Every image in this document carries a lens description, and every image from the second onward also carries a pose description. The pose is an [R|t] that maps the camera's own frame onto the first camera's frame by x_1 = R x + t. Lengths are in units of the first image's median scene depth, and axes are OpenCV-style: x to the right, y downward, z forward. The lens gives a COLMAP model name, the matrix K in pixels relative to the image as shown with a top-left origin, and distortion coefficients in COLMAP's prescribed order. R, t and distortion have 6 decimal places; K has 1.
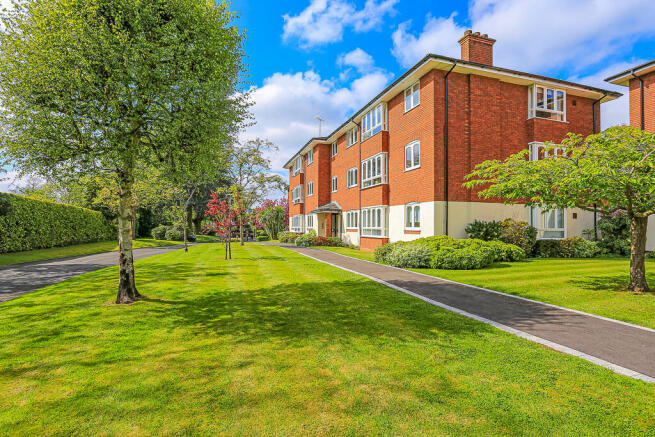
lens RADIAL K [[324.0, 0, 327.5], [0, 324.0, 218.5], [0, 0, 1]] dist [-0.026899, 0.000494]
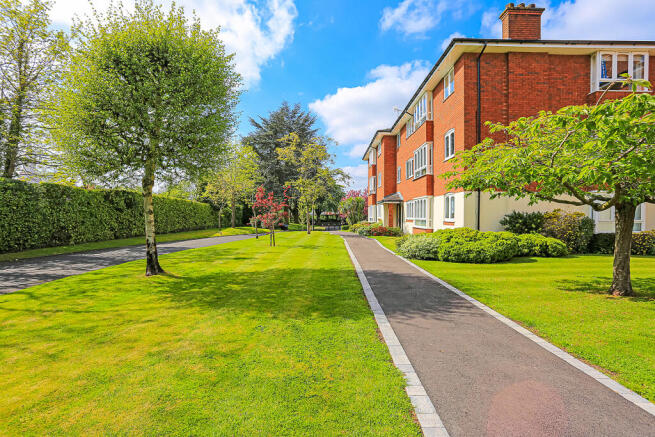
lens RADIAL K [[313.3, 0, 327.5], [0, 313.3, 218.5], [0, 0, 1]] dist [-0.049711, 0.020884]
pose [[0.956185, 0.001741, -0.292757, 0.195867], [0.008066, 0.999446, 0.032286, -0.006051], [0.292651, -0.033233, 0.955642, -0.007598]]
